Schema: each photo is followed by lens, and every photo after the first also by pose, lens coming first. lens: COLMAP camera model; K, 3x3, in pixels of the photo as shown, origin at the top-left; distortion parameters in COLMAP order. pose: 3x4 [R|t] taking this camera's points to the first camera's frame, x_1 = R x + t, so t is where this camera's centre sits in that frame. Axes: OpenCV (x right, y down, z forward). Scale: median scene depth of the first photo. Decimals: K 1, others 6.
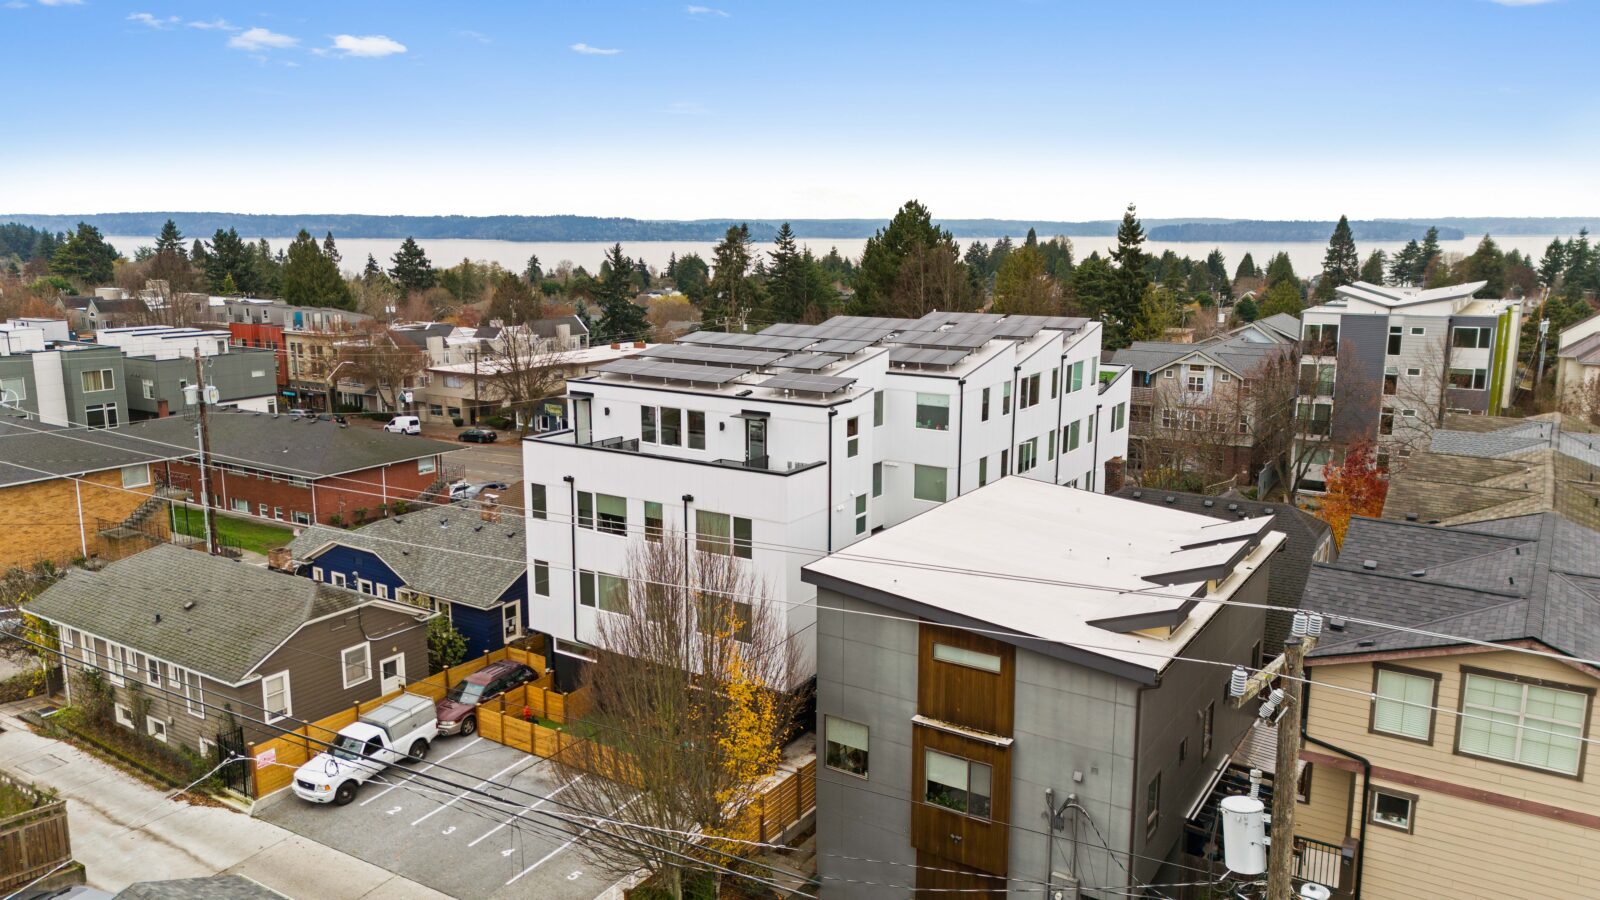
lens RADIAL K [[1160.3, 0, 798.0], [0, 1160.3, 447.0], [0, 0, 1]] dist [0.046319, -0.016822]
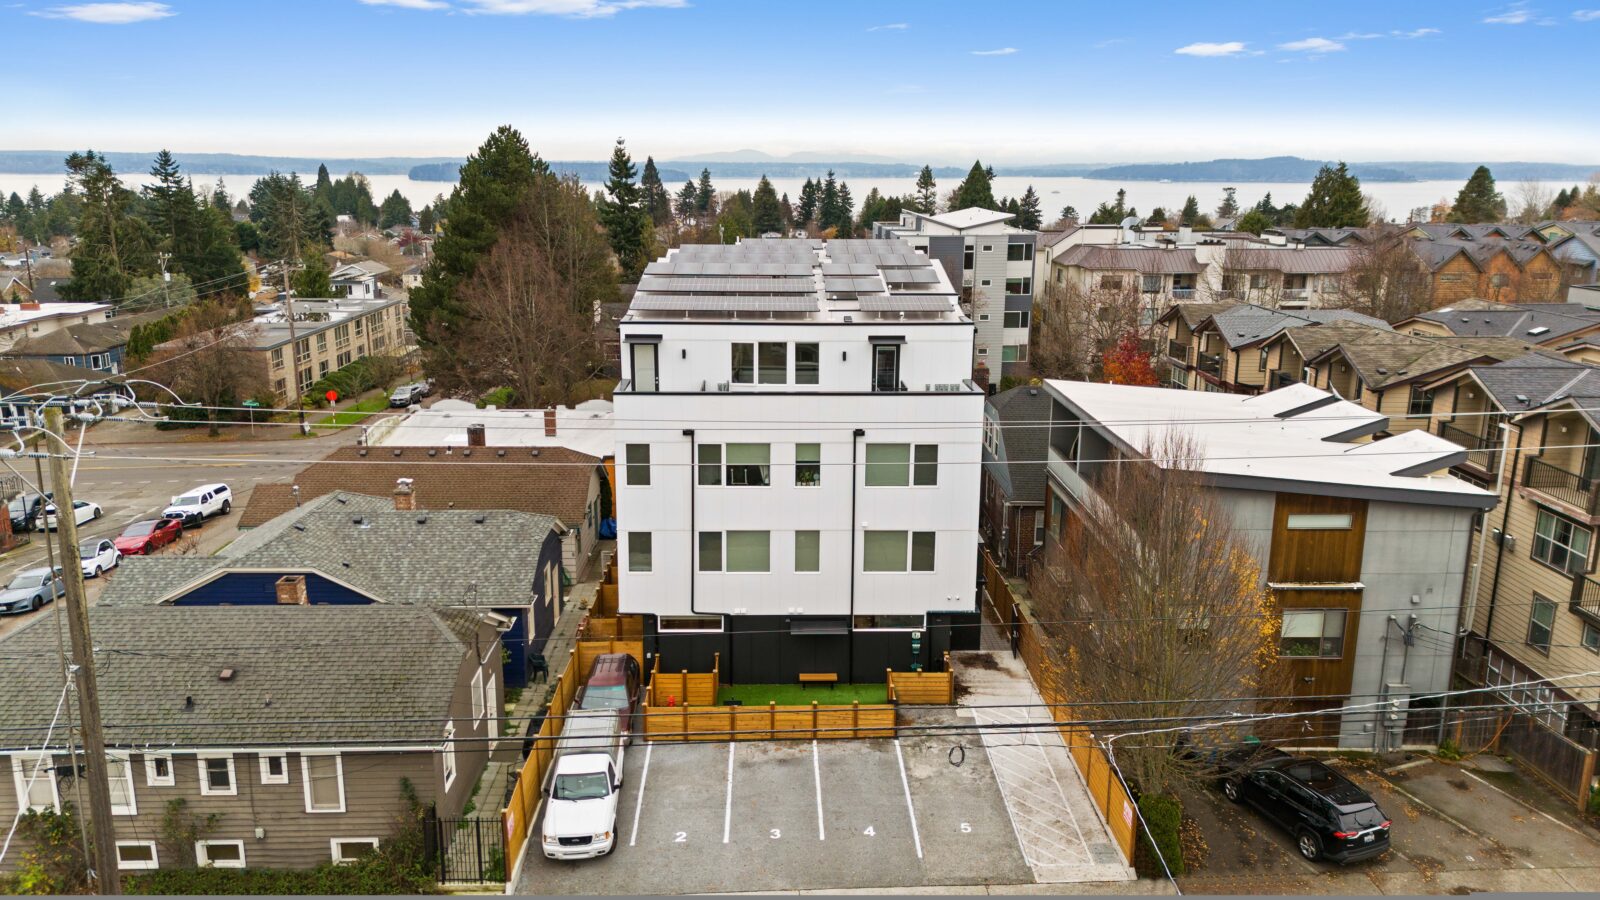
lens RADIAL K [[1160.3, 0, 792.5], [0, 1160.3, 452.5], [0, 0, 1]] dist [0.046319, -0.016822]
pose [[0.825459, -0.130147, 0.549254, -0.181607], [0.100355, 0.991392, 0.084092, -0.006747], [-0.555470, -0.014294, 0.831414, 0.067608]]
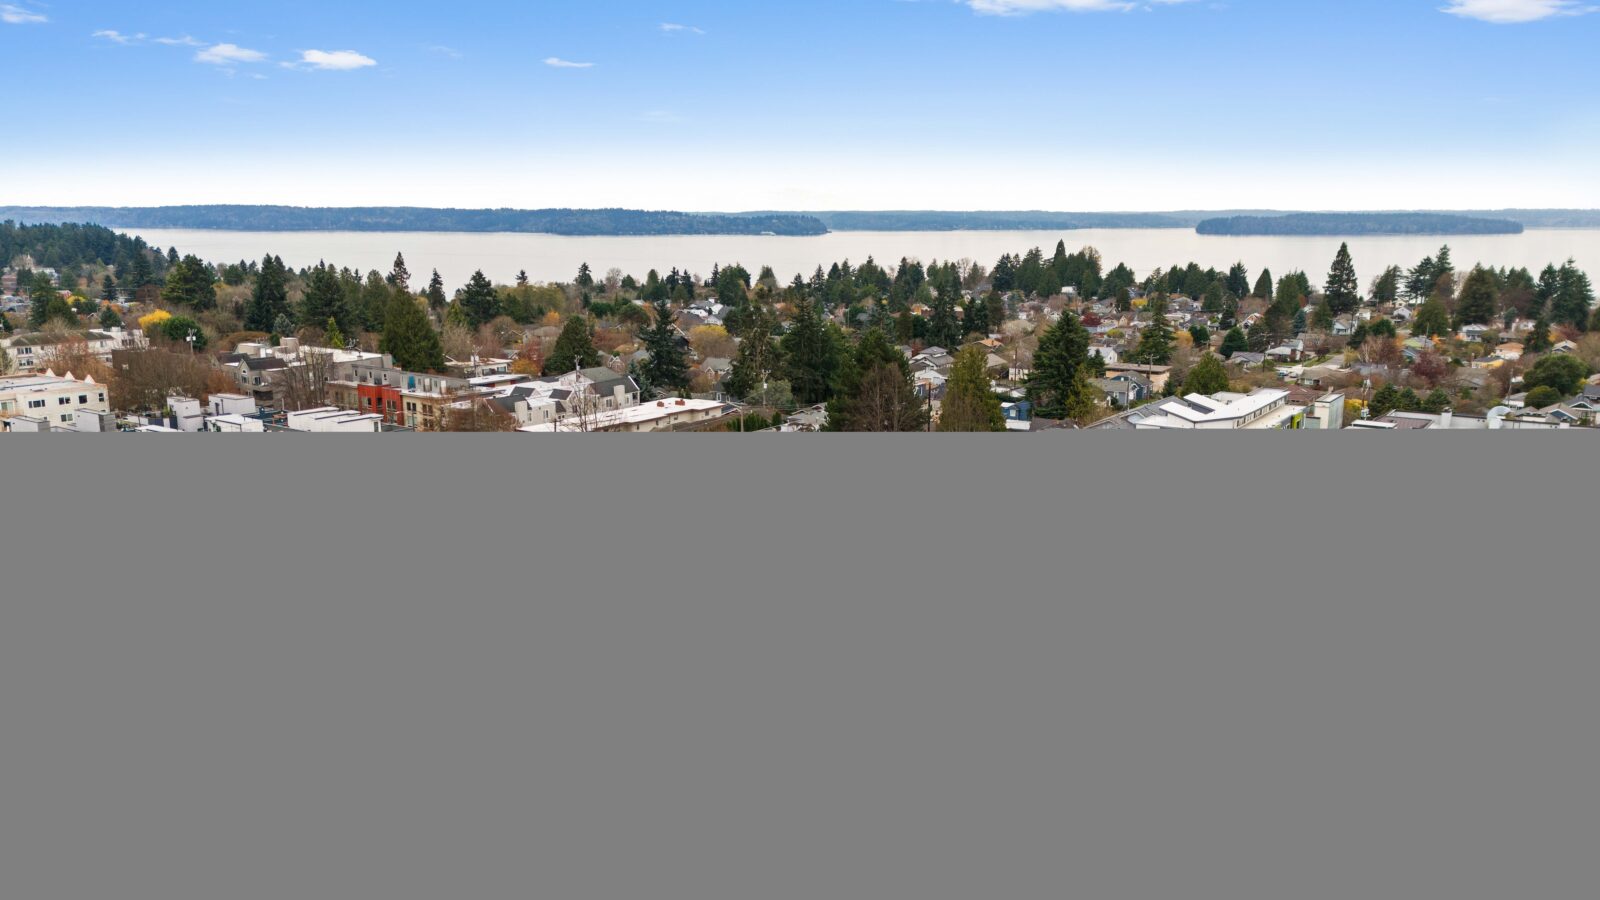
lens RADIAL K [[1160.3, 0, 790.4], [0, 1160.3, 444.0], [0, 0, 1]] dist [0.046319, -0.016822]
pose [[0.998982, 0.005670, -0.044762, 0.043125], [-0.005442, 0.999972, 0.005203, -0.057106], [0.044790, -0.004954, 0.998984, -0.268023]]
